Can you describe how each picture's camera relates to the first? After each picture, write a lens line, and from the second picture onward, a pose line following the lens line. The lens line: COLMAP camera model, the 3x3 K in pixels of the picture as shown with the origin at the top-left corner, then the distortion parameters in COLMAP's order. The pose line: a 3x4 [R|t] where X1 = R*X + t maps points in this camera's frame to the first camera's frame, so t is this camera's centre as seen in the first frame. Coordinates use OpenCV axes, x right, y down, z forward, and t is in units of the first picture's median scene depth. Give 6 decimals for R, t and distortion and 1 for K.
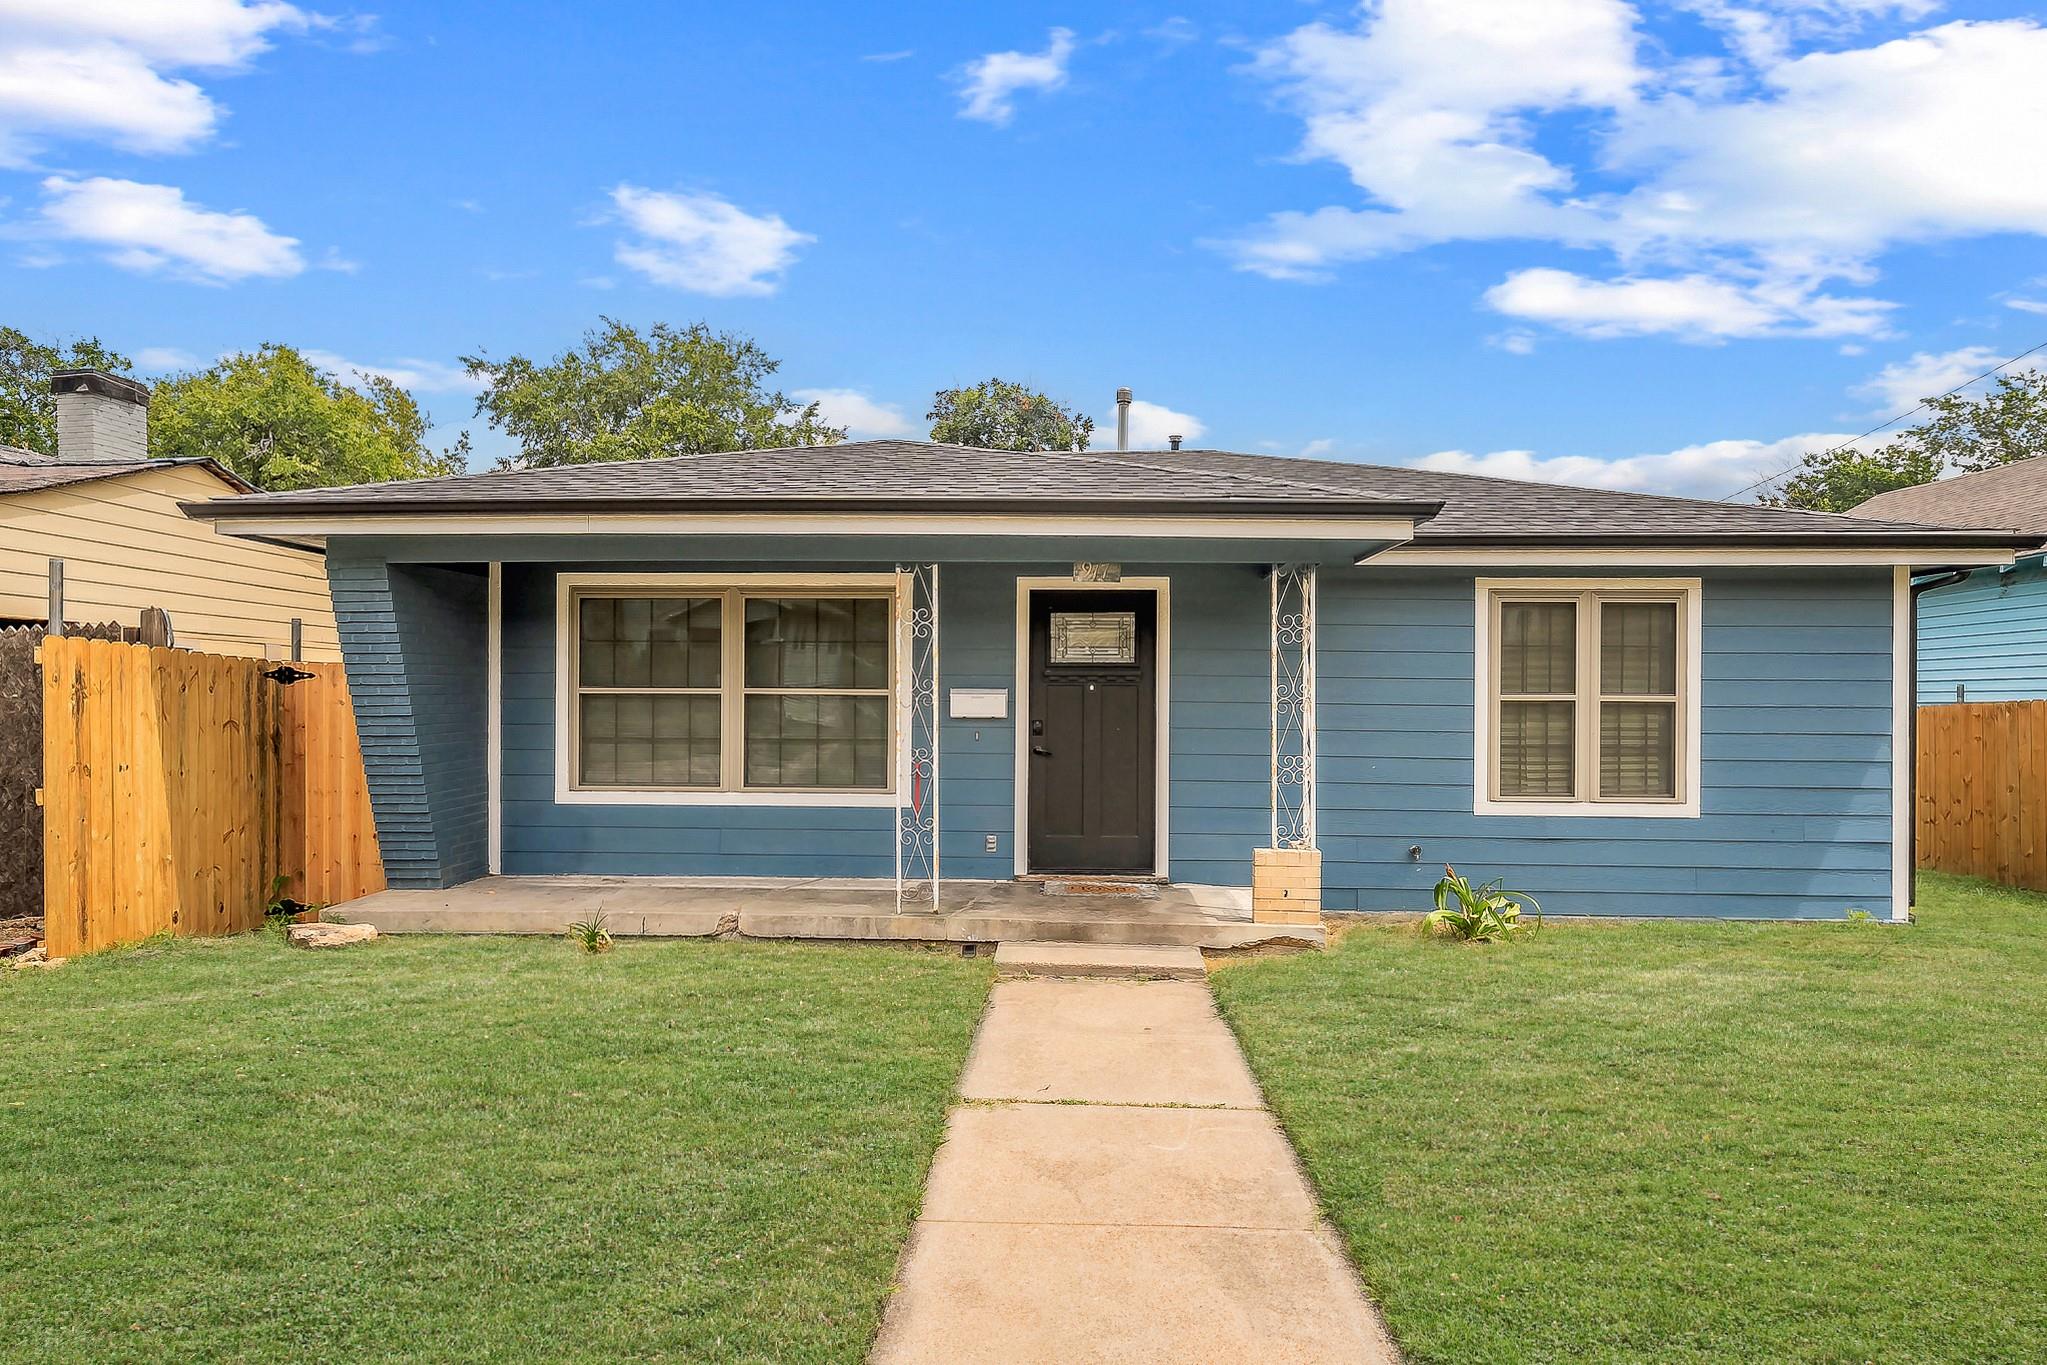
lens RADIAL K [[1148.6, 0, 1023.4], [0, 1148.6, 710.4], [0, 0, 1]] dist [-0.003121, -0.000608]
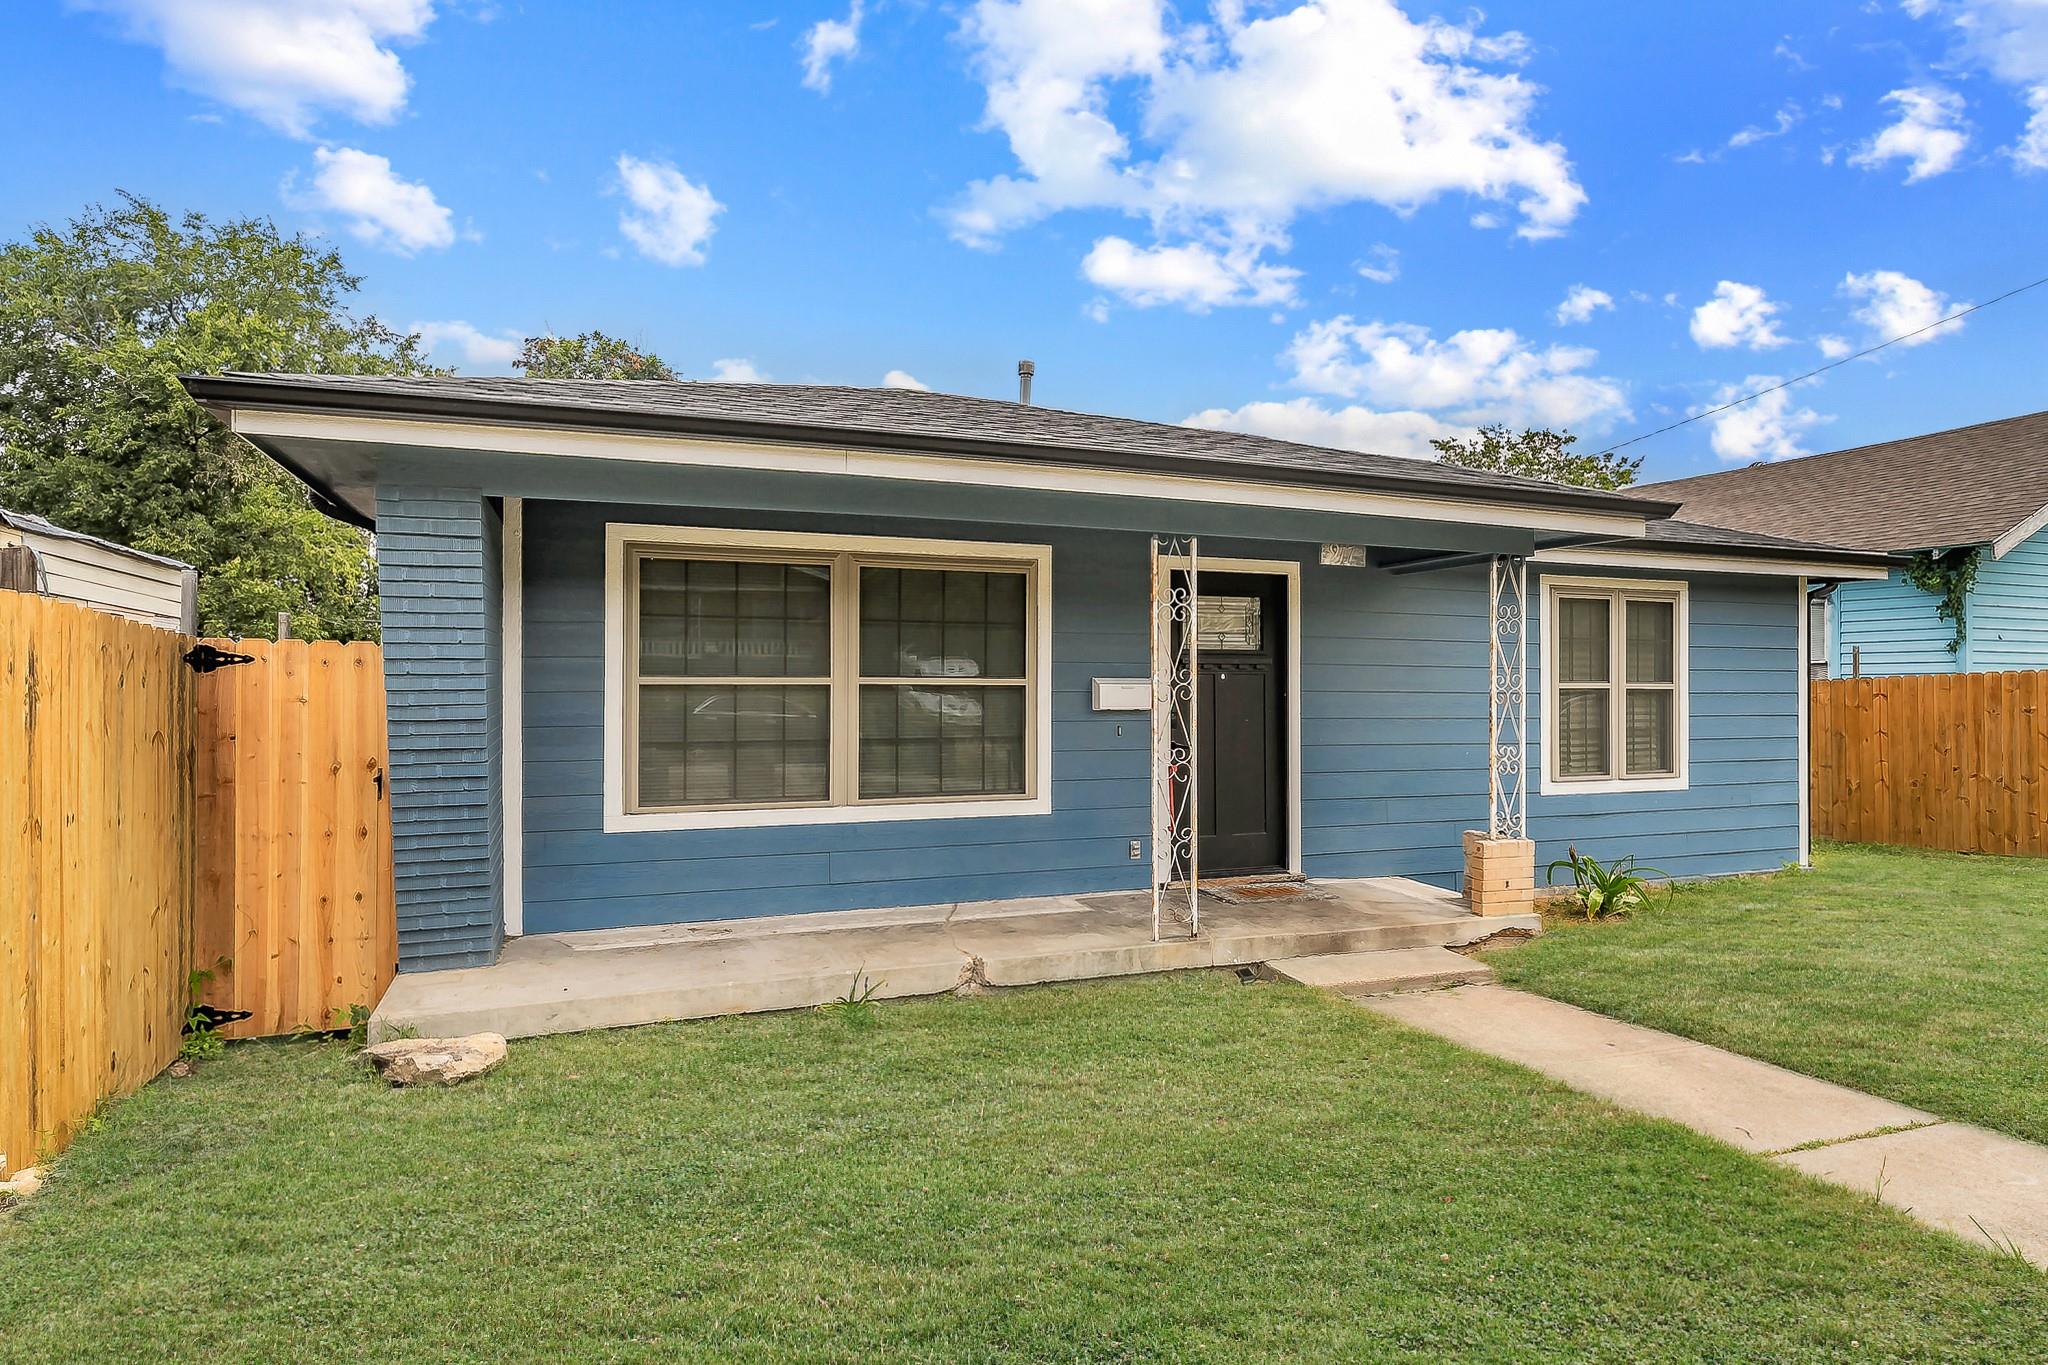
lens RADIAL K [[1125.0, 0, 1024.0], [0, 1125.0, 682.5], [0, 0, 1]] dist [-0.000500, -0.000210]
pose [[0.915171, -0.002616, 0.403058, -0.468984], [0.004745, 0.999980, -0.004284, -0.012042], [-0.403039, 0.005833, 0.915164, 0.231348]]
